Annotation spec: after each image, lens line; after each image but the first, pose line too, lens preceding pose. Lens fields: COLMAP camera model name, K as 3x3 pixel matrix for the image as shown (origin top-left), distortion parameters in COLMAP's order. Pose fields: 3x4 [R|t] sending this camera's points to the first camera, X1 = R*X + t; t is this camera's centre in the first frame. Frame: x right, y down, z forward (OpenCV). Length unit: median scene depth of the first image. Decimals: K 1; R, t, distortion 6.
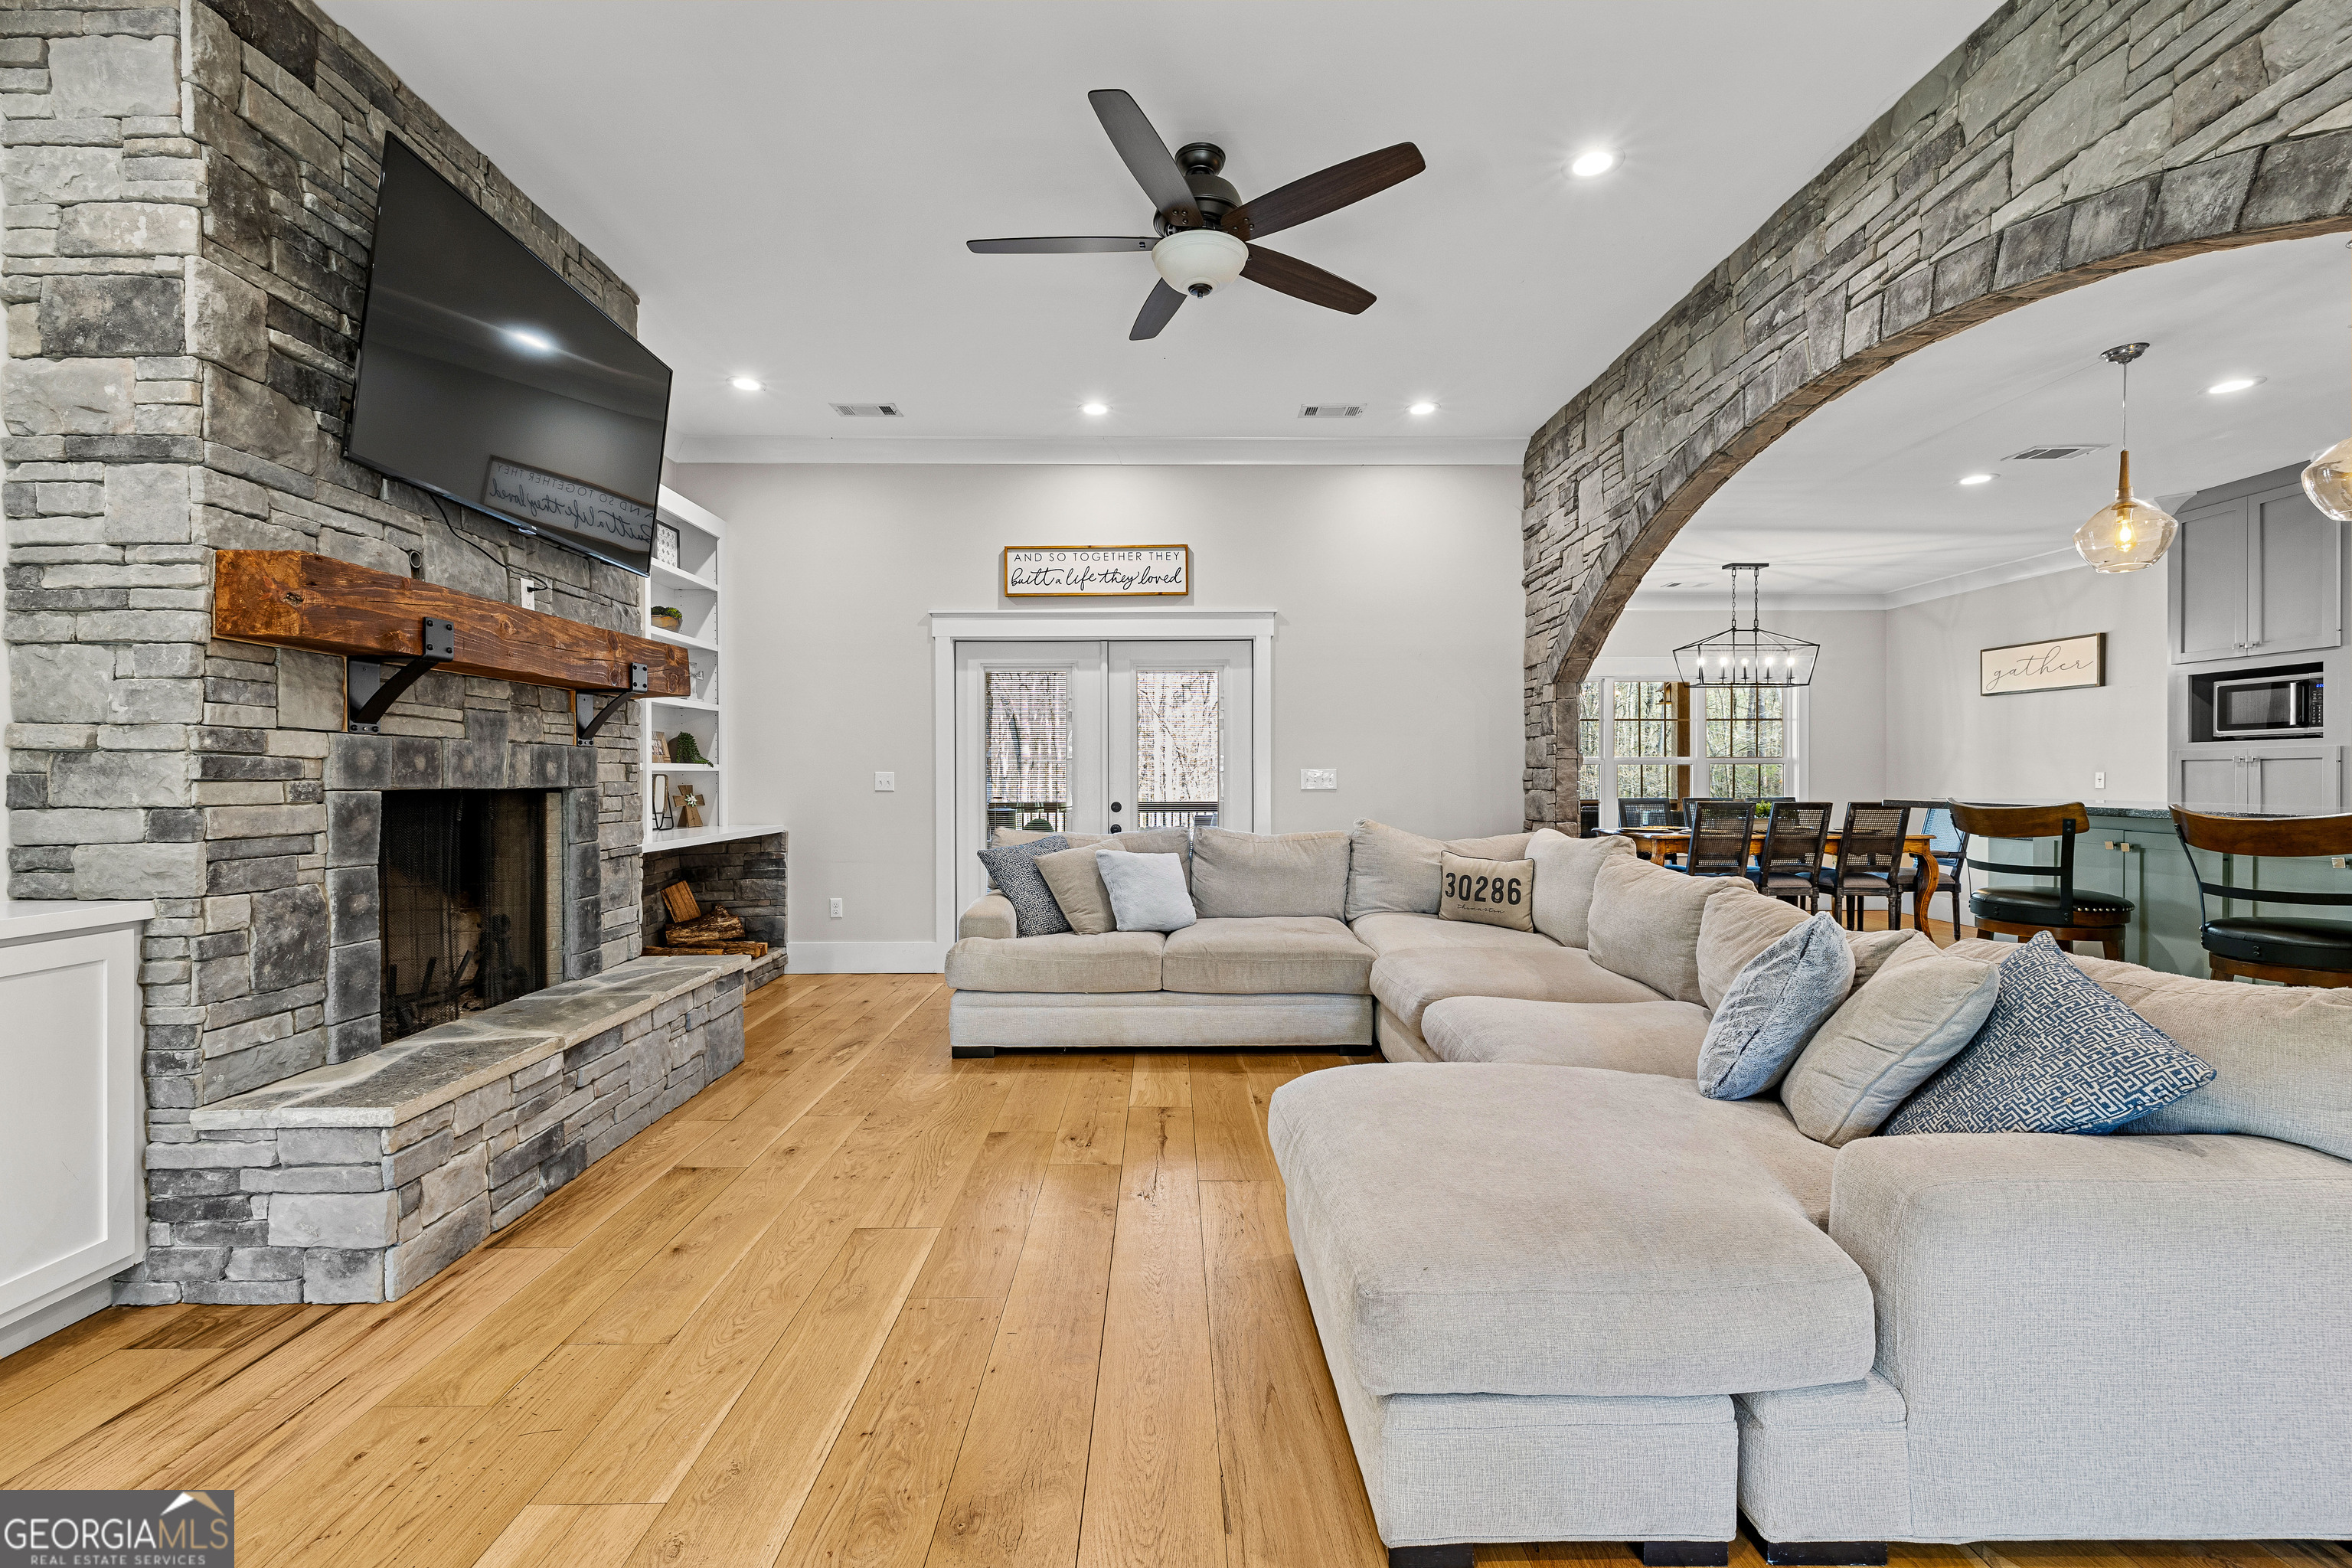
lens RADIAL K [[991.4, 0, 1175.0], [0, 991.4, 779.9], [0, 0, 1]] dist [0.003623, -0.000639]
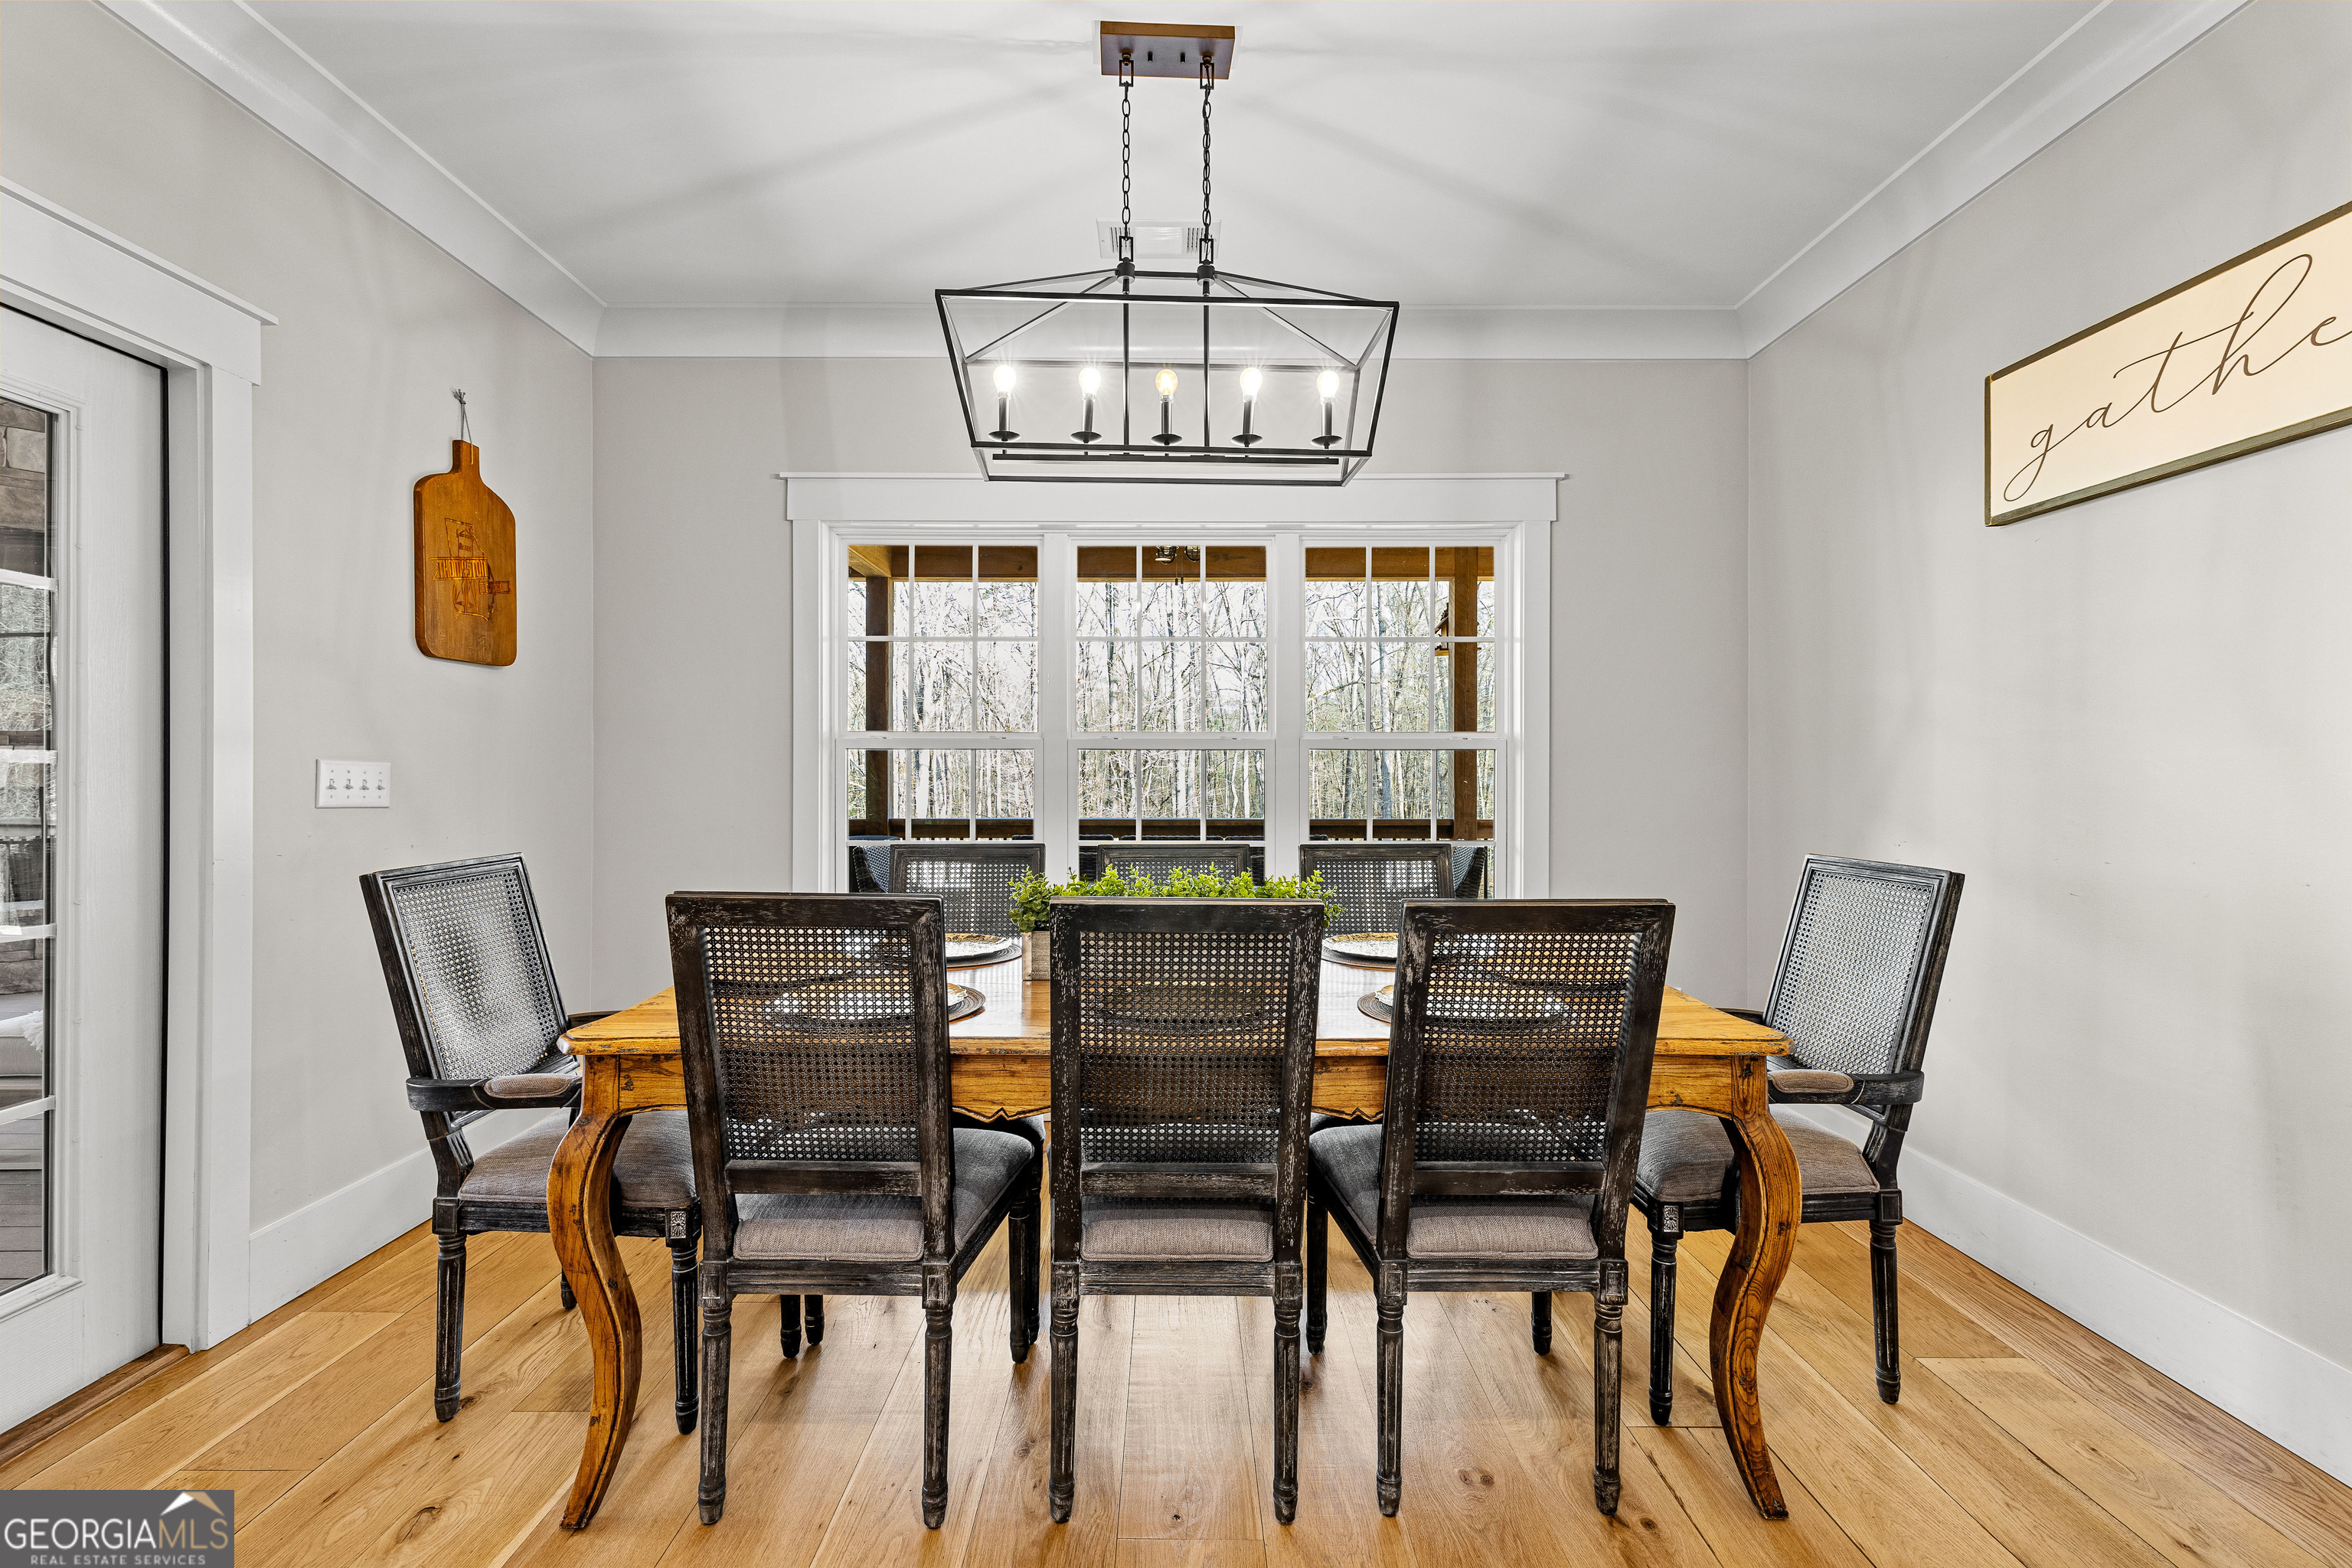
lens RADIAL K [[991.4, 0, 1175.2], [0, 991.4, 774.8], [0, 0, 1]] dist [0.003623, -0.000639]
pose [[0.999997, 0.001607, -0.002041, 1.318252], [-0.001589, 0.999962, 0.008552, -0.018168], [0.002055, -0.008548, 0.999961, 1.622280]]
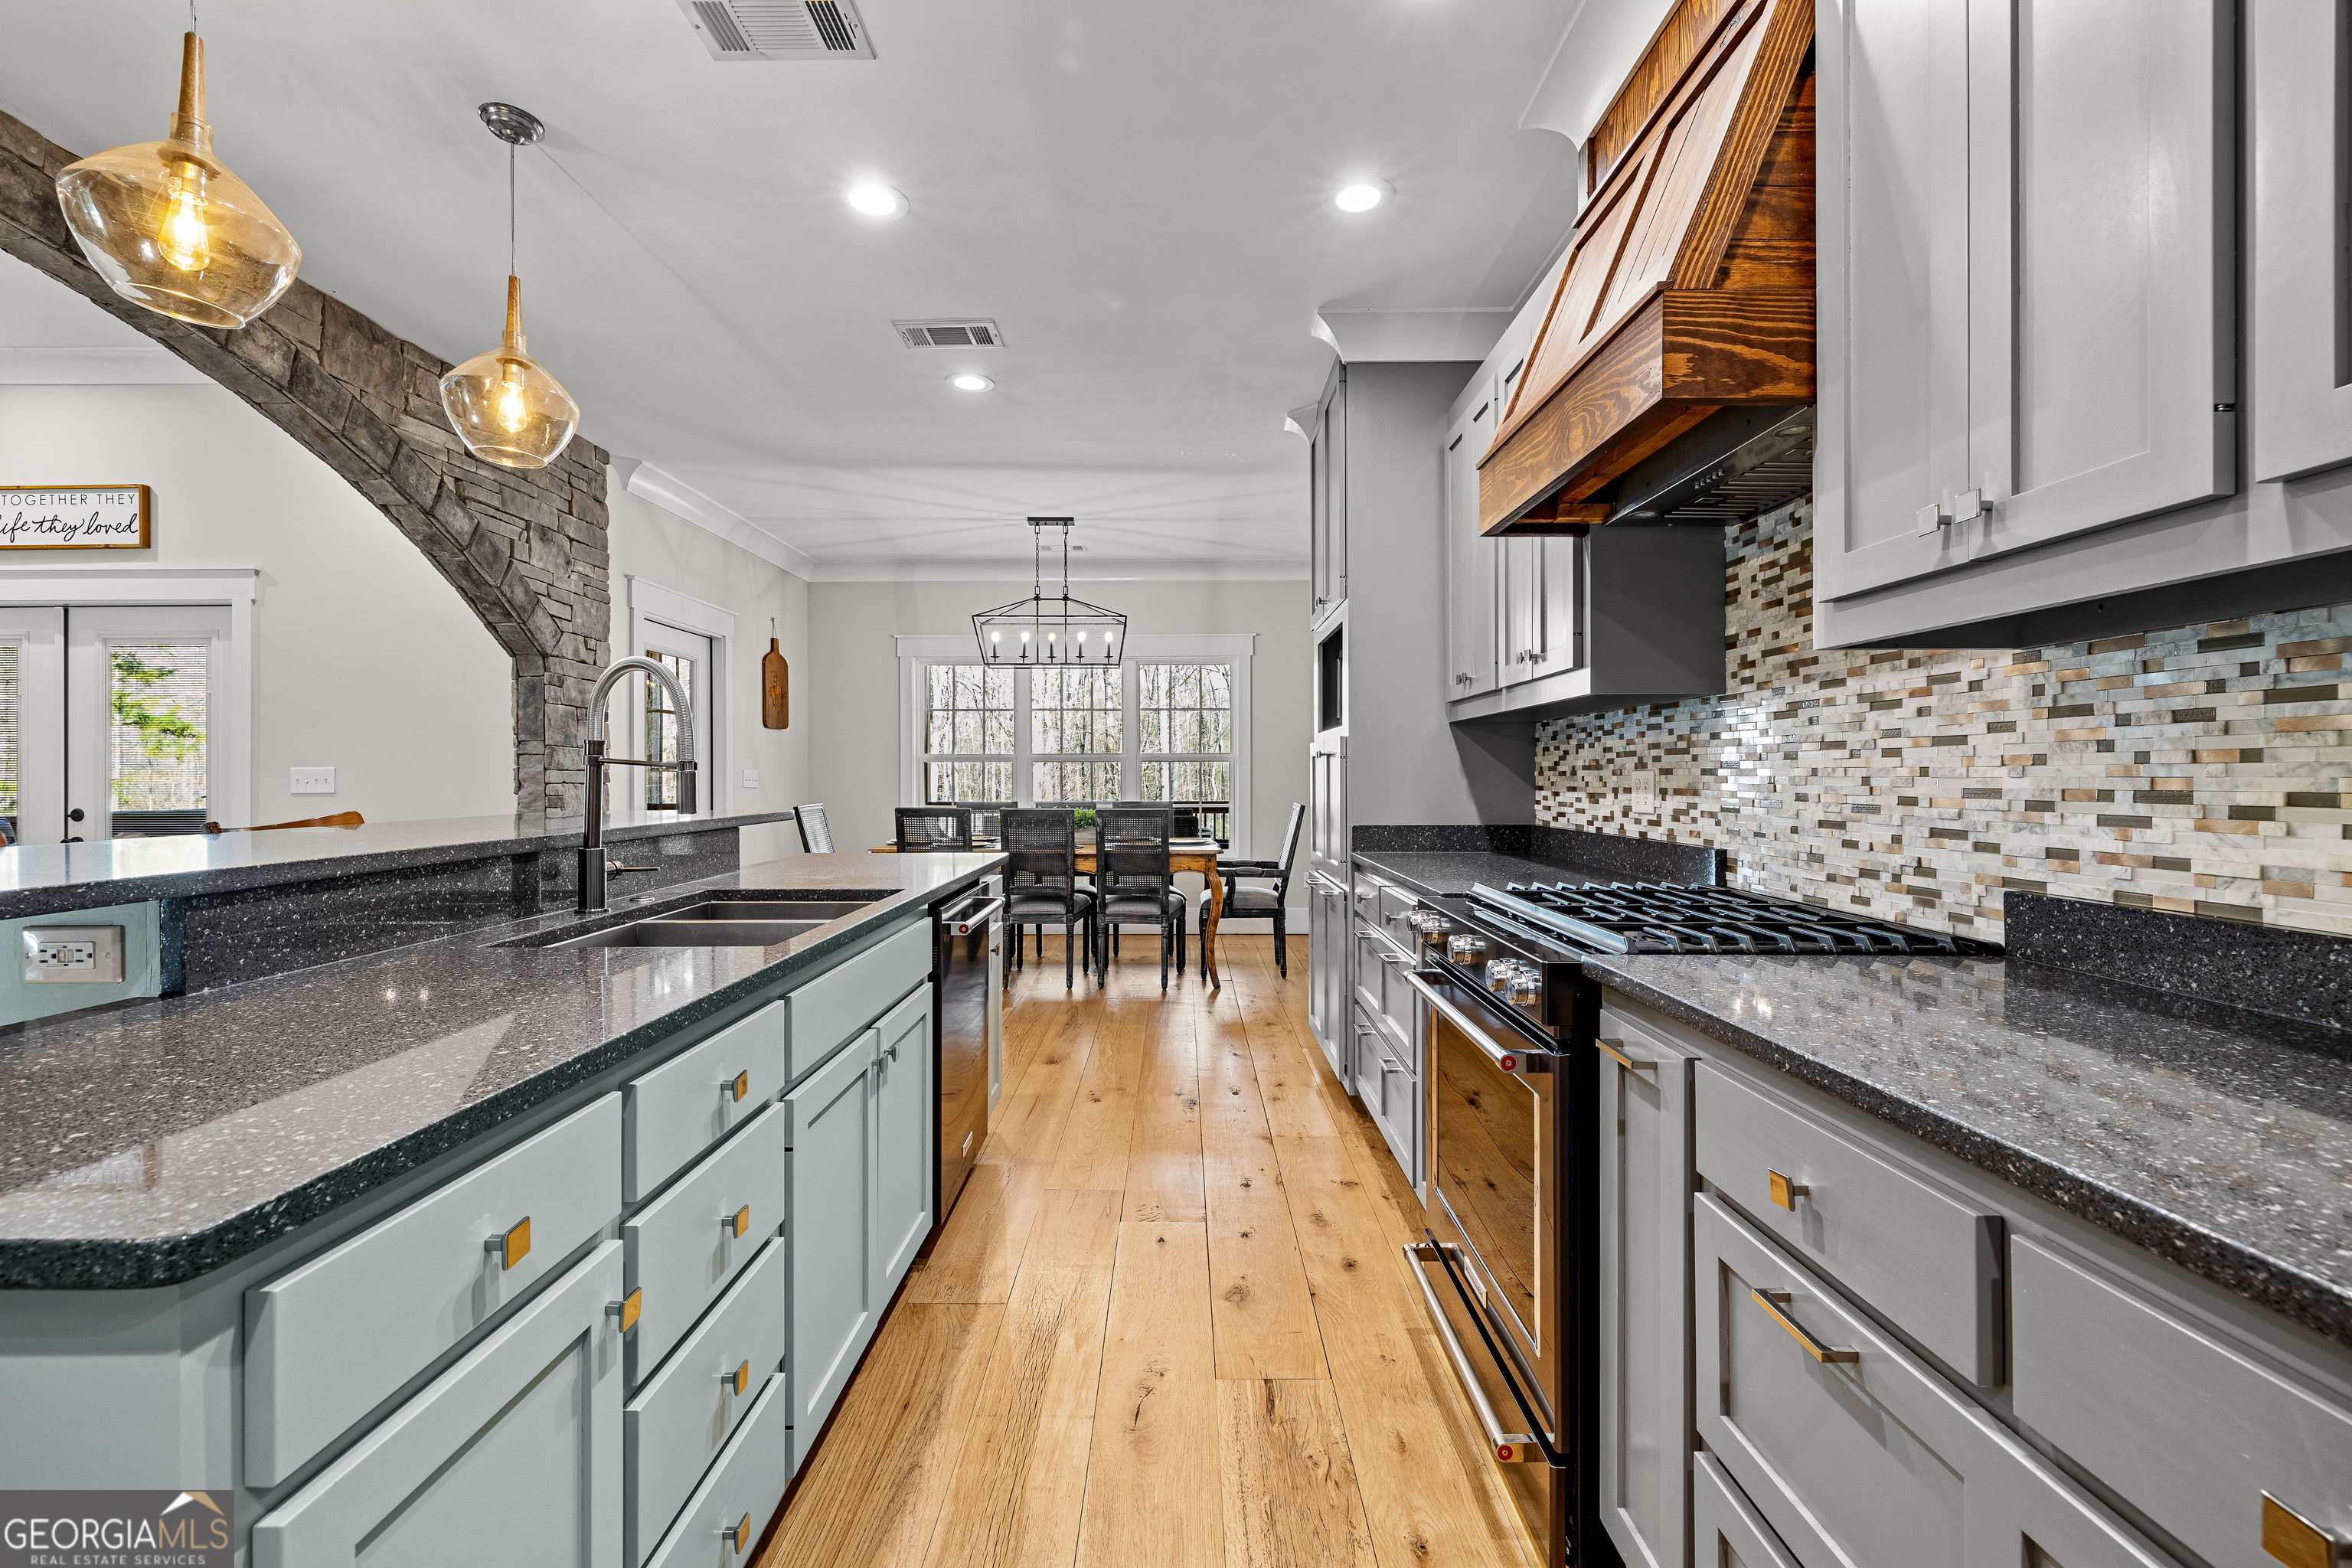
lens RADIAL K [[991.4, 0, 1174.6], [0, 991.4, 772.0], [0, 0, 1]] dist [0.003623, -0.000639]
pose [[0.999983, -0.001778, -0.005524, 1.554999], [0.001752, 0.999988, -0.004608, -0.004352], [0.005532, 0.004598, 0.999974, 0.392216]]
